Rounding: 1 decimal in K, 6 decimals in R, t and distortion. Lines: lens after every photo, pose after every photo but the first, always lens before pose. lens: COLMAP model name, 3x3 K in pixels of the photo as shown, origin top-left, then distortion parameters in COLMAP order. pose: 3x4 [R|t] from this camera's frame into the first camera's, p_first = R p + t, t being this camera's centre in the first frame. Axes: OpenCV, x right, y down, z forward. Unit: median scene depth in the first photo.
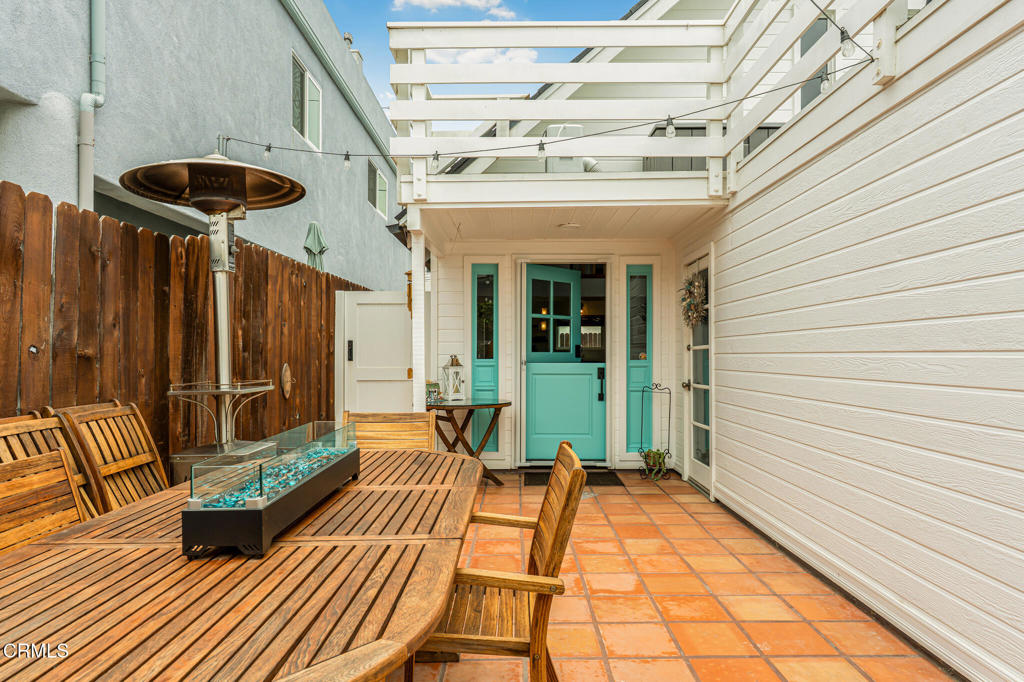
lens RADIAL K [[615.1, 0, 526.2], [0, 615.1, 356.3], [0, 0, 1]] dist [-0.005960, -0.002906]
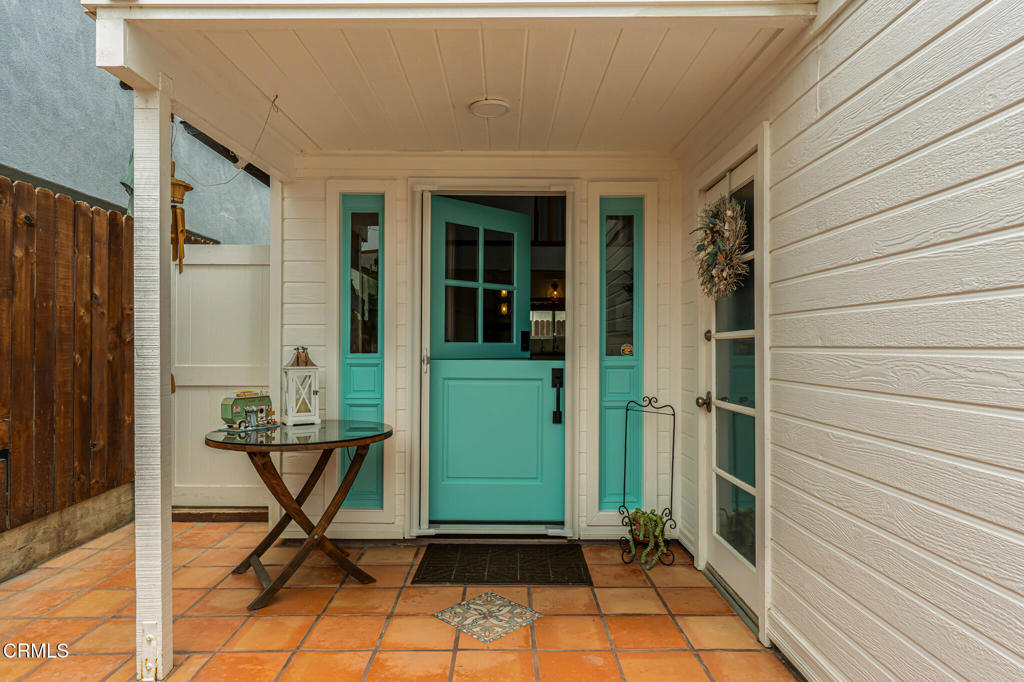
lens RADIAL K [[615.1, 0, 509.7], [0, 615.1, 343.0], [0, 0, 1]] dist [-0.005960, -0.002906]
pose [[0.999981, 0.004323, -0.004453, 0.082192], [-0.004341, 0.999983, -0.003874, -0.003896], [0.004436, 0.003893, 0.999983, 0.421168]]
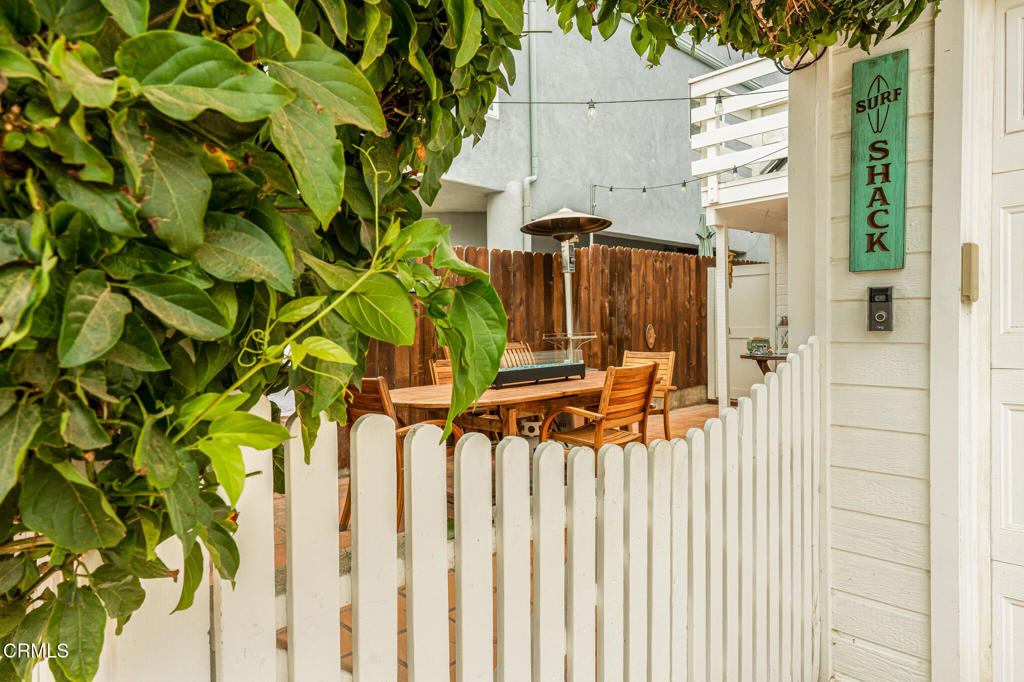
lens RADIAL K [[615.1, 0, 513.5], [0, 615.1, 340.6], [0, 0, 1]] dist [-0.005960, -0.002906]
pose [[0.689651, 0.010188, -0.724070, 0.383599], [0.011782, 0.999611, 0.025287, 0.008622], [0.724046, -0.025970, 0.689262, -0.203504]]
